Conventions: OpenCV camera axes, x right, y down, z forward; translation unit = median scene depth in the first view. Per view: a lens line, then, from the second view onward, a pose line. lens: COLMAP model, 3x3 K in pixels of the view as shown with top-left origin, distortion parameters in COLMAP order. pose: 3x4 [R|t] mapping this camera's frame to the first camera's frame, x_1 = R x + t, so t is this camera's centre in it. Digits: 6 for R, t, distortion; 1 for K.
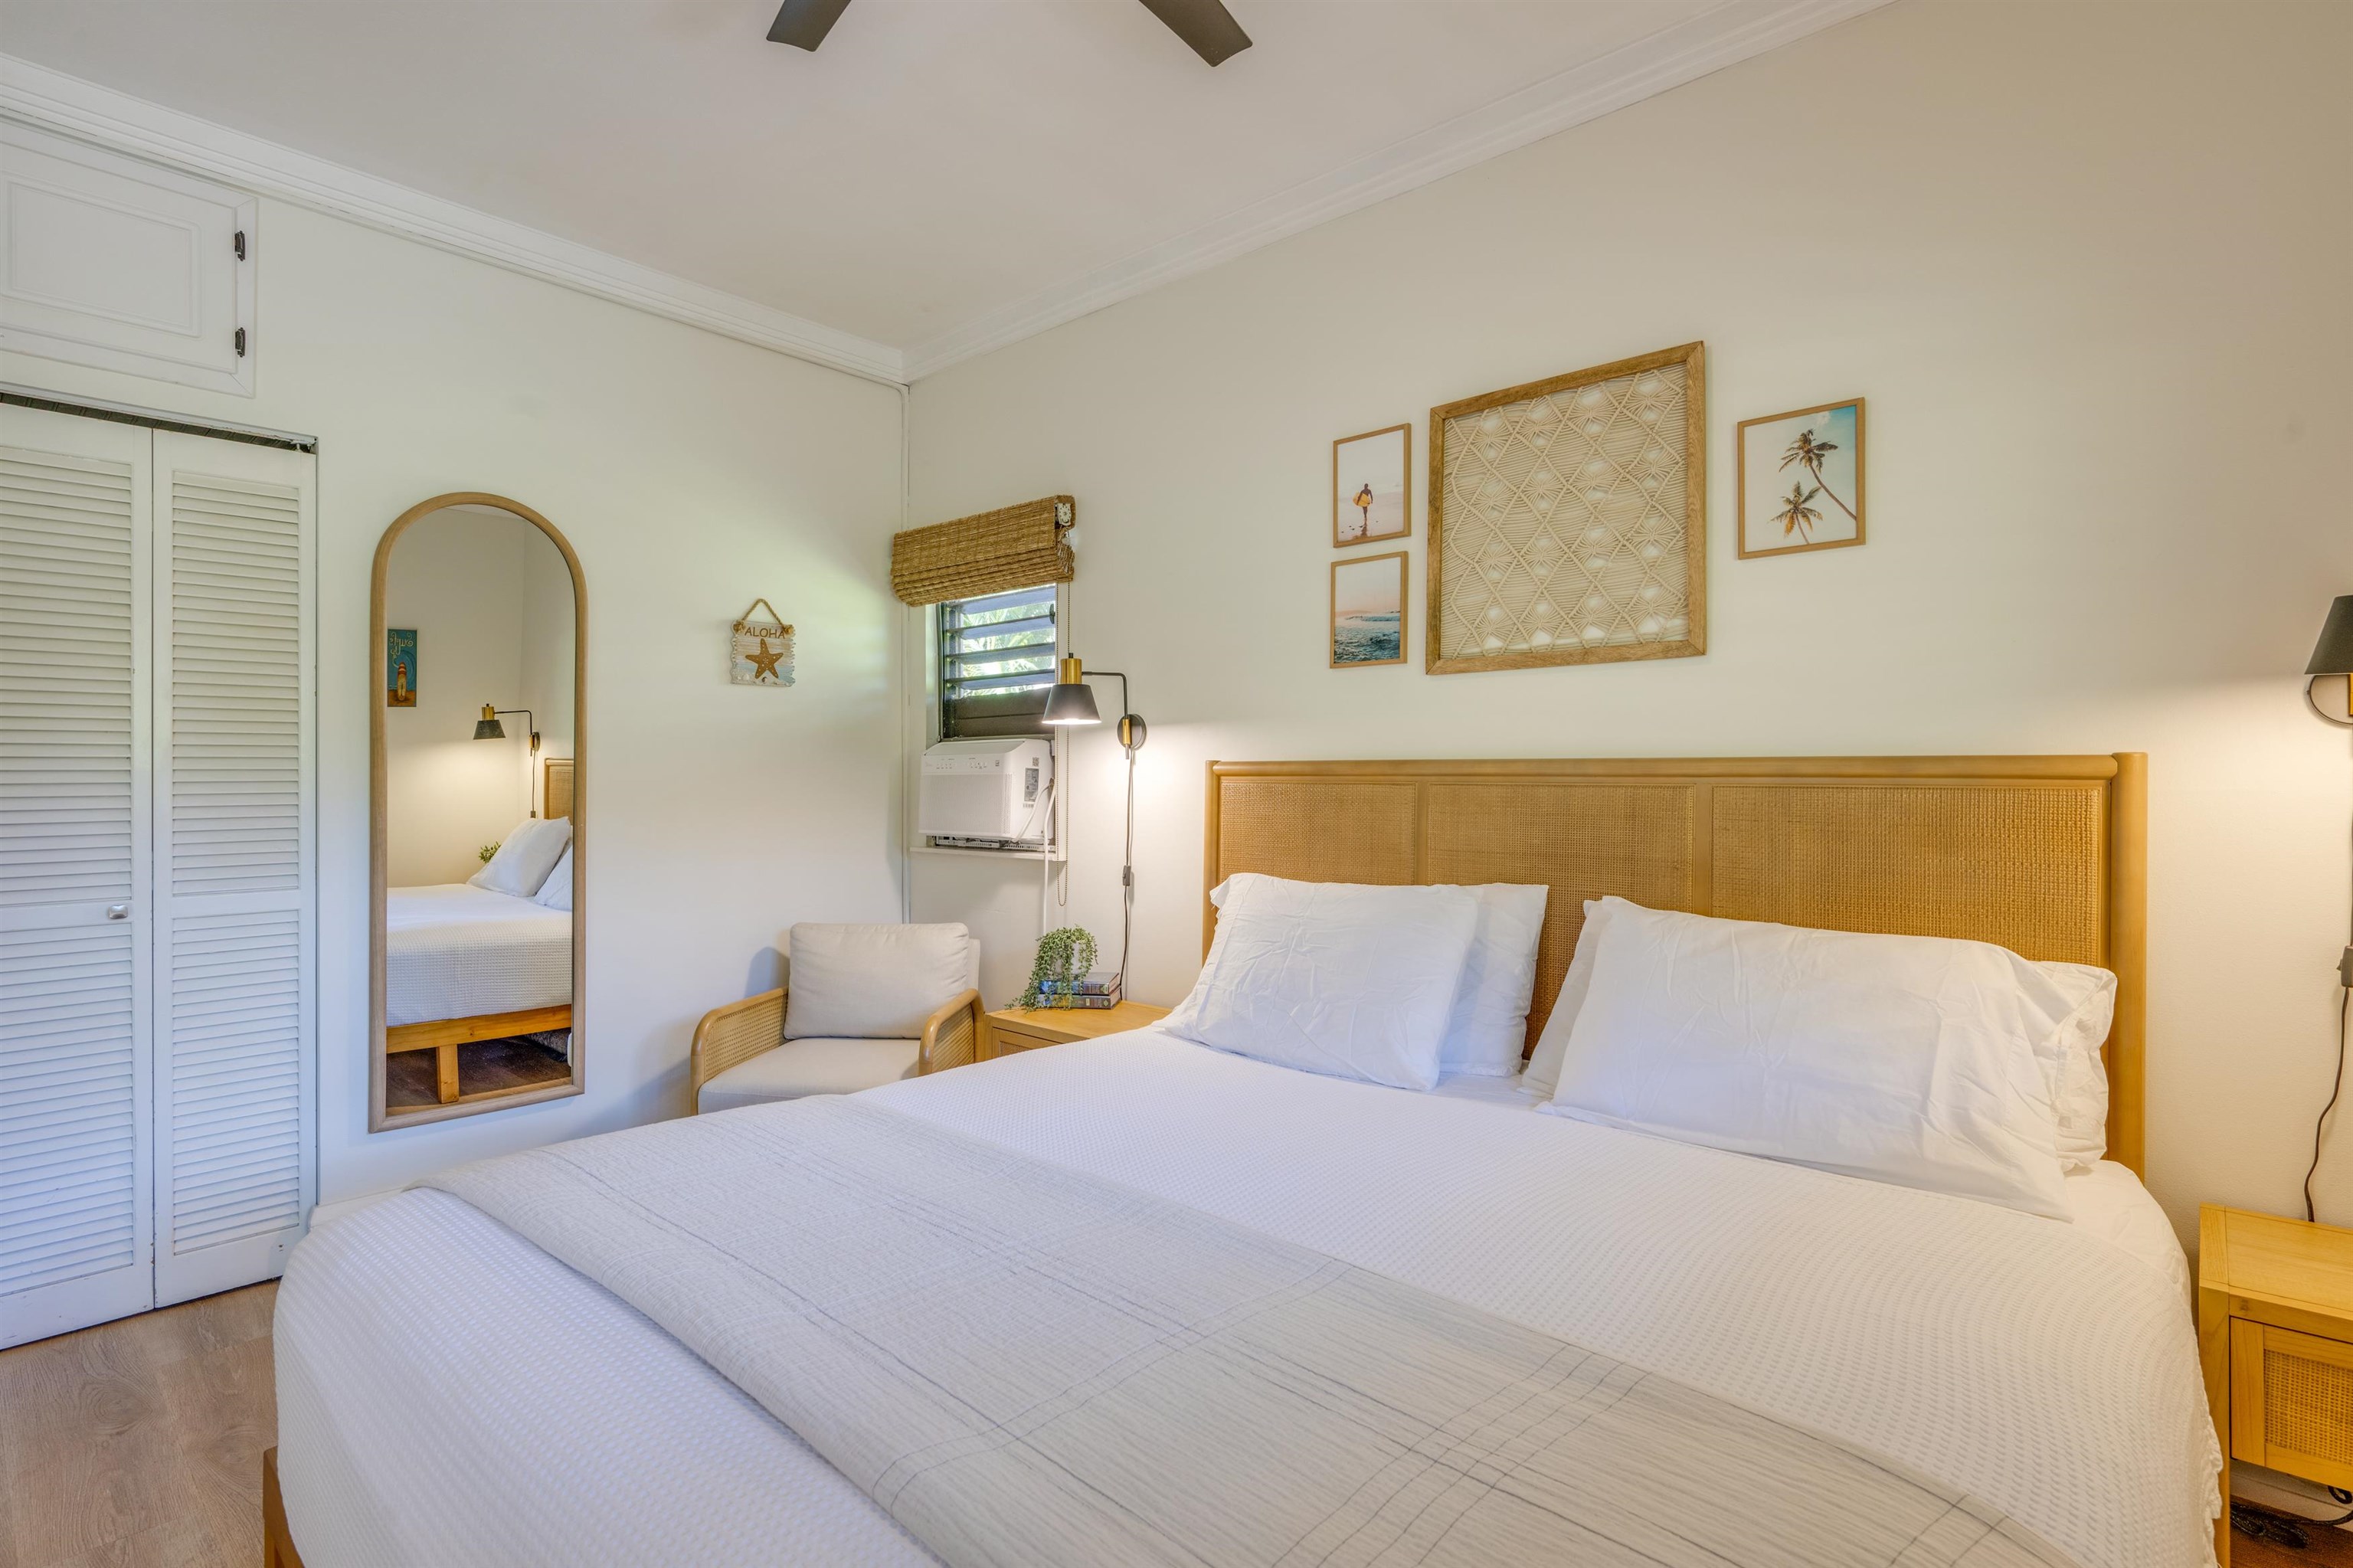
lens RADIAL K [[1115.5, 0, 1199.9], [0, 1115.5, 790.8], [0, 0, 1]] dist [0.001778, 0.000034]
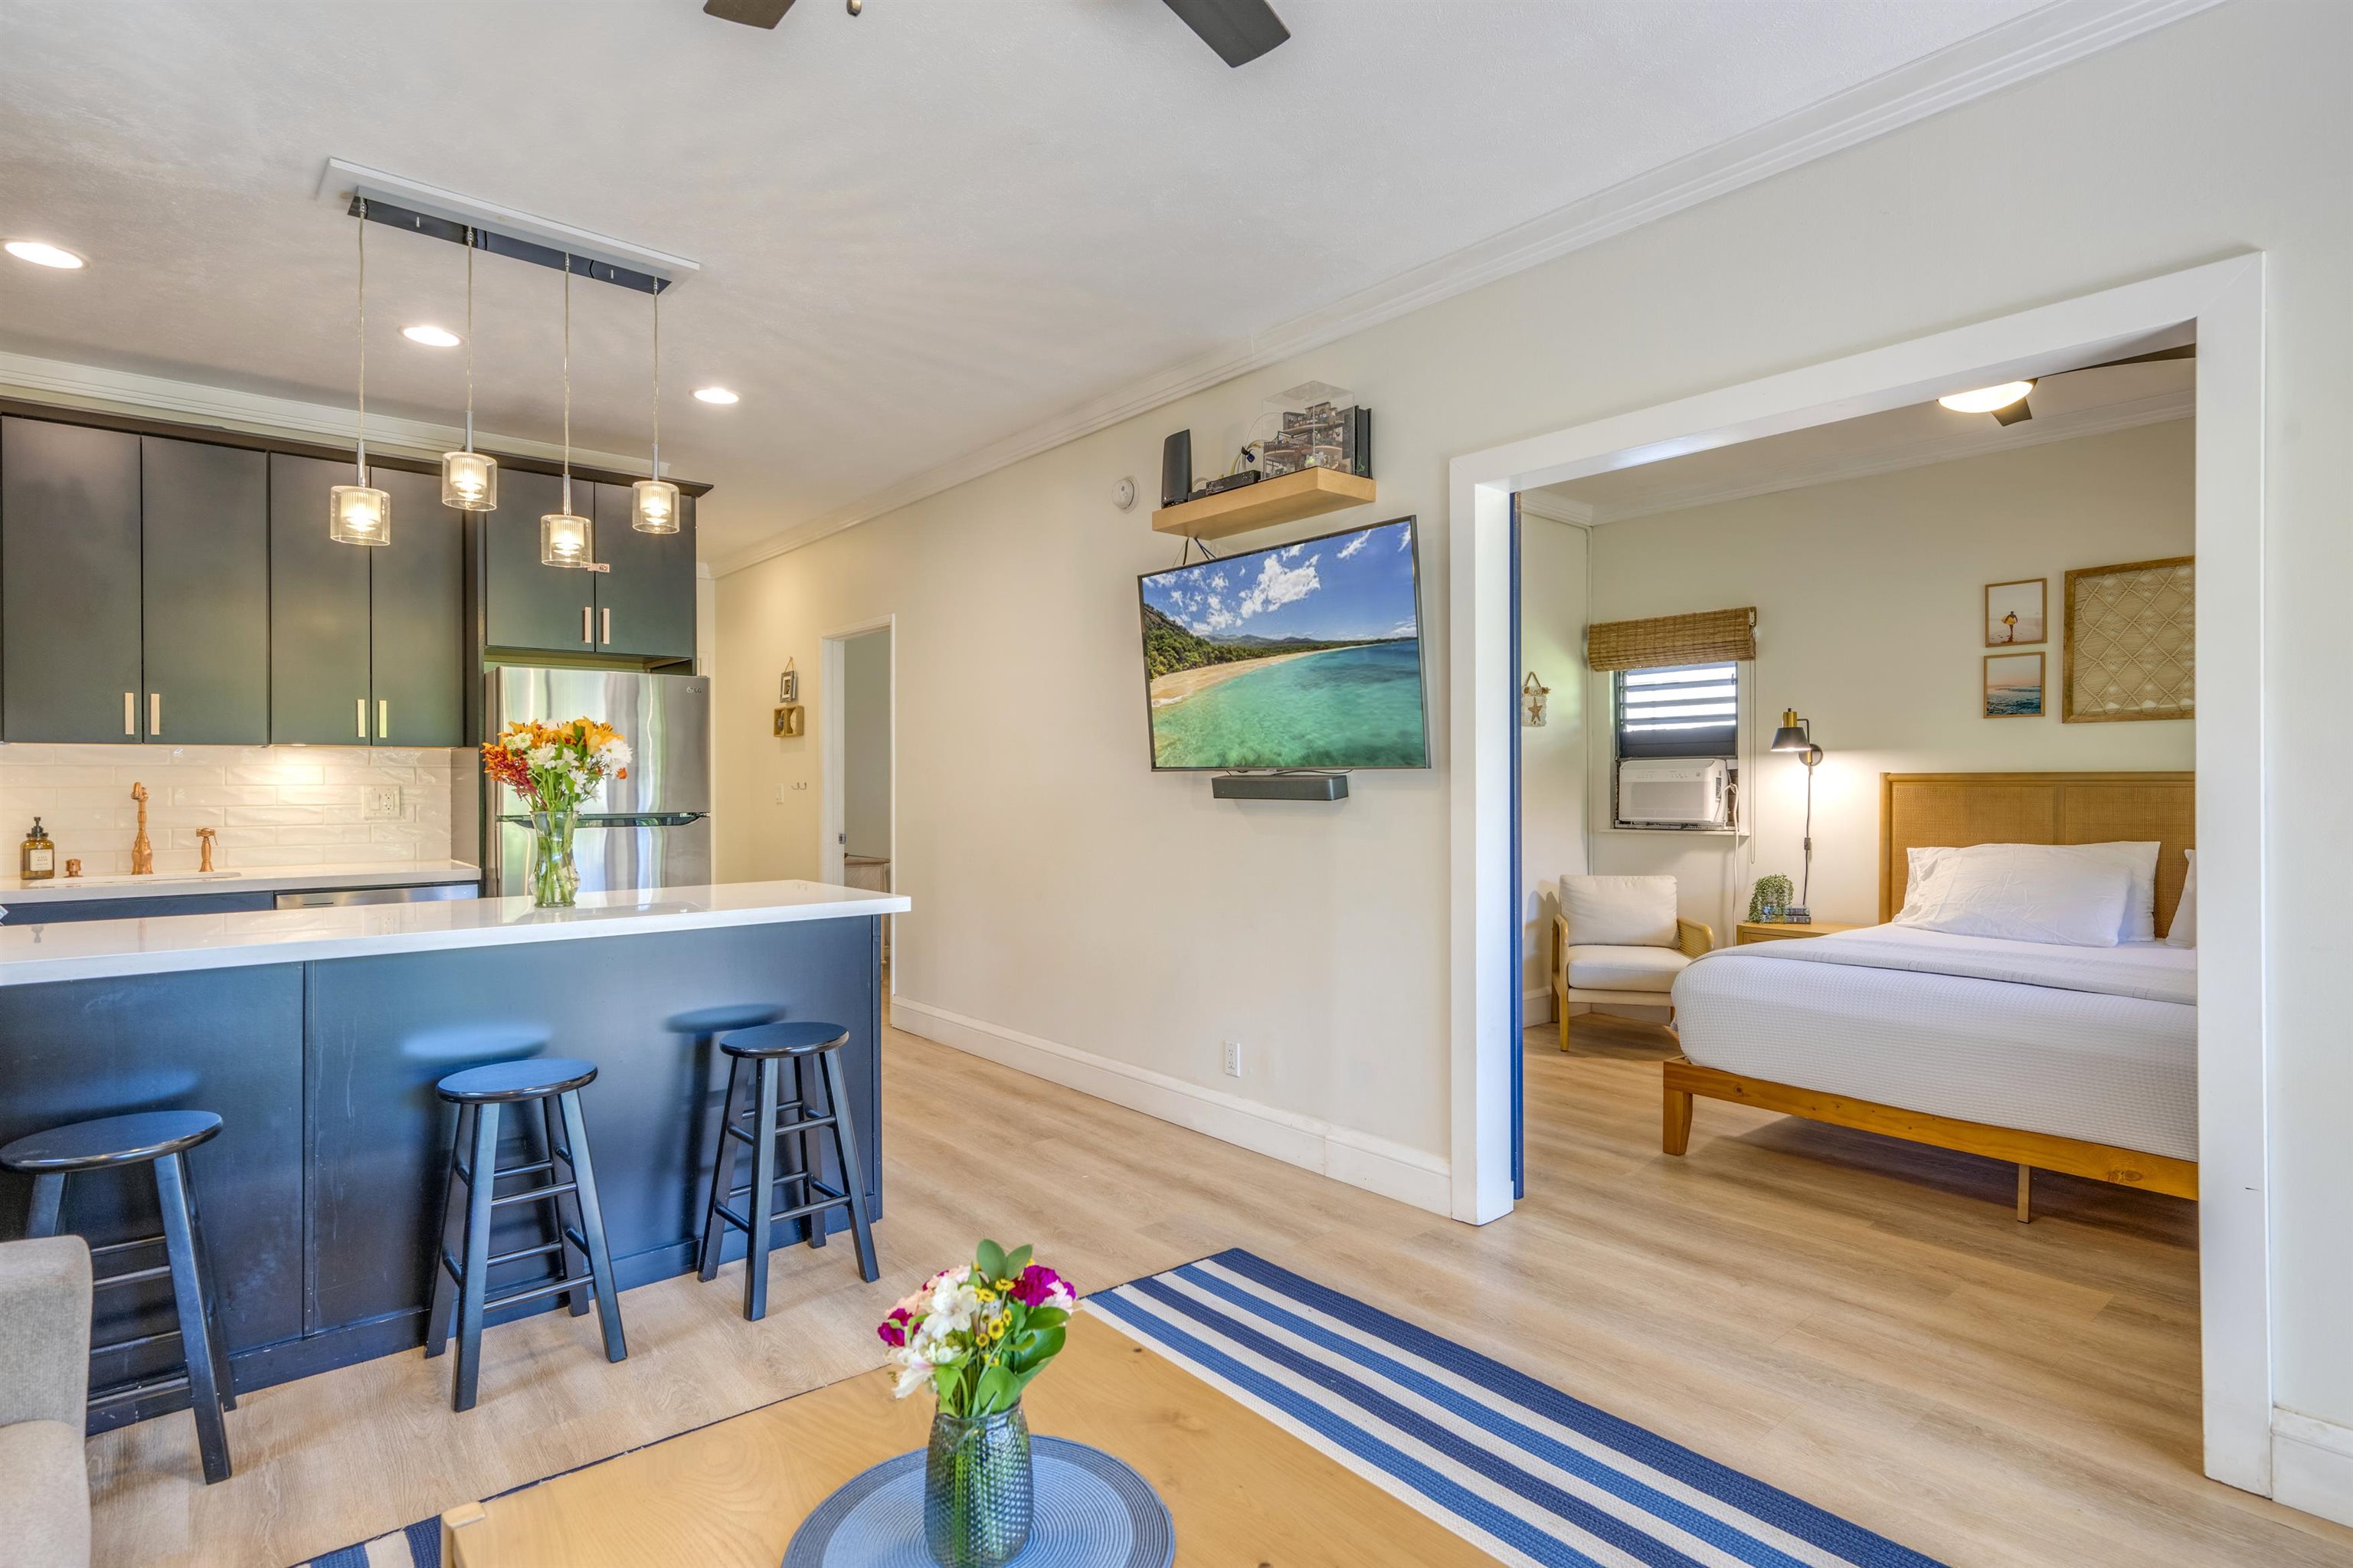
lens RADIAL K [[1154.1, 0, 1191.8], [0, 1154.1, 783.5], [0, 0, 1]] dist [-0.002971, -0.000326]
pose [[0.990409, -0.002534, -0.138142, -0.876416], [0.000534, 0.999895, -0.014514, 0.014978], [0.138164, 0.014301, 0.990306, -0.946770]]
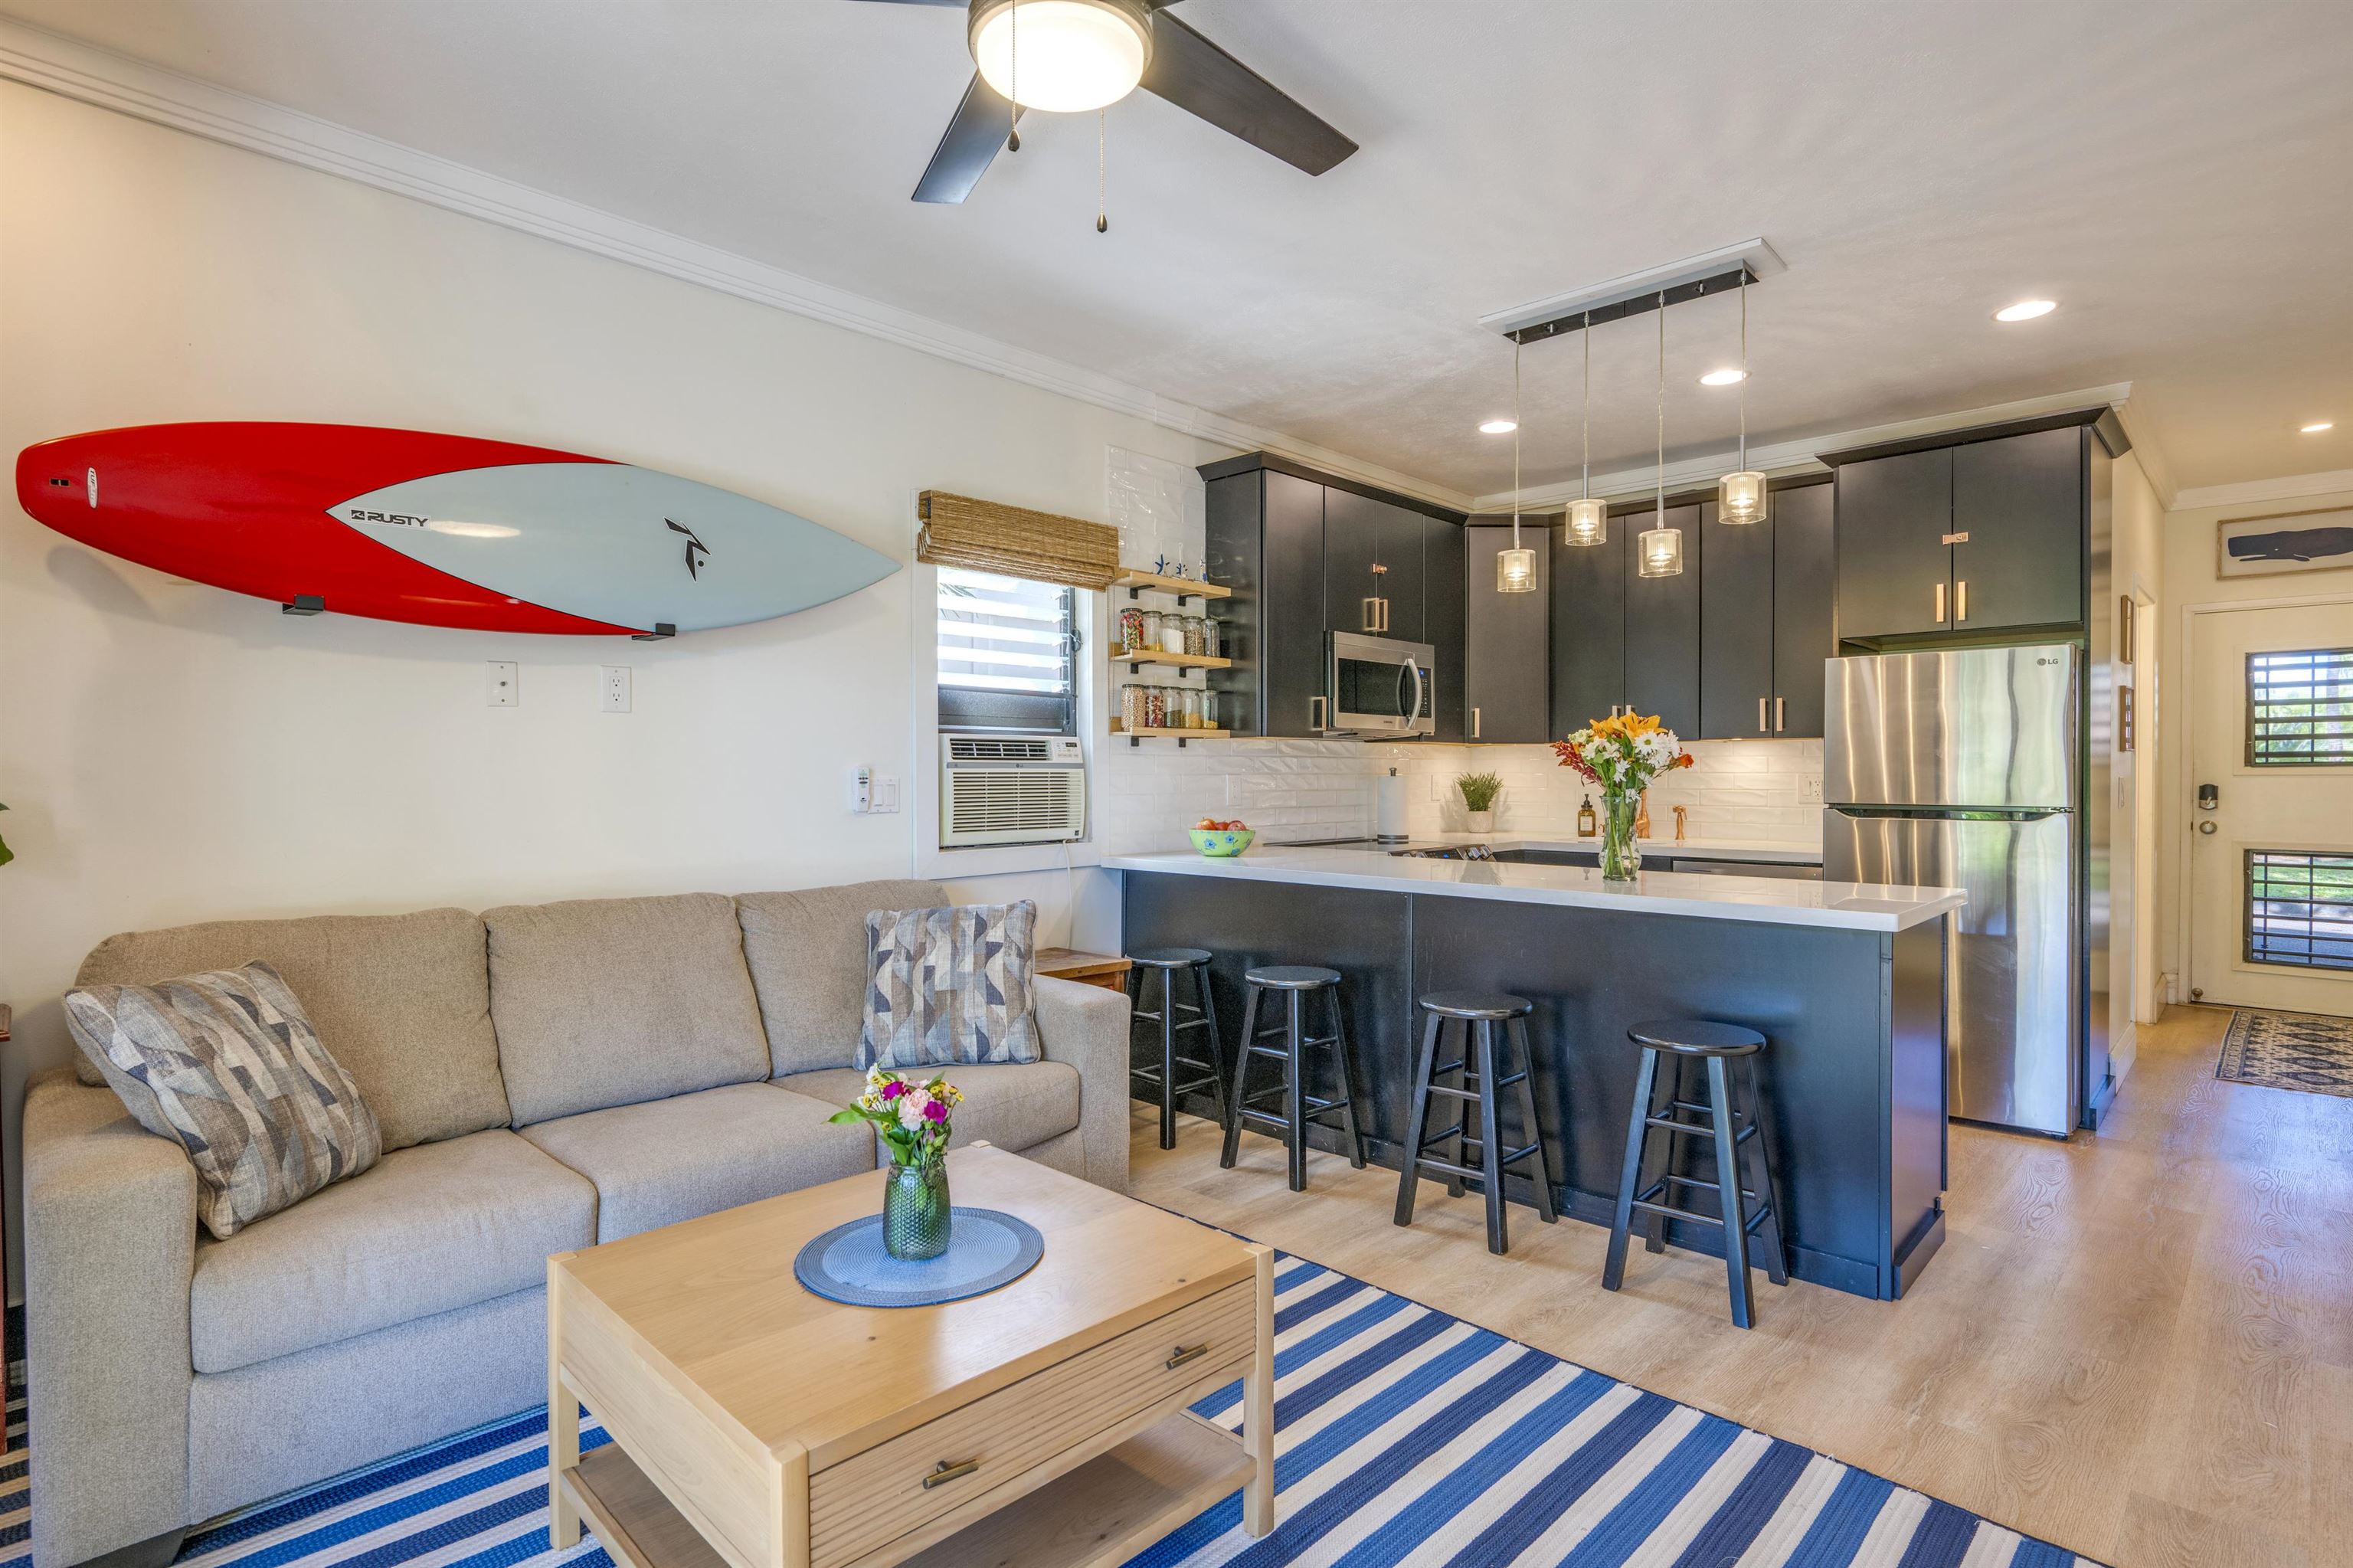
lens RADIAL K [[1154.1, 0, 1173.2], [0, 1154.1, 783.1], [0, 0, 1]] dist [-0.002971, -0.000326]
pose [[-0.033798, 0.008961, -0.999389, -0.380995], [-0.013699, 0.999862, 0.009429, 0.005641], [0.999335, 0.014009, -0.033670, -0.408356]]
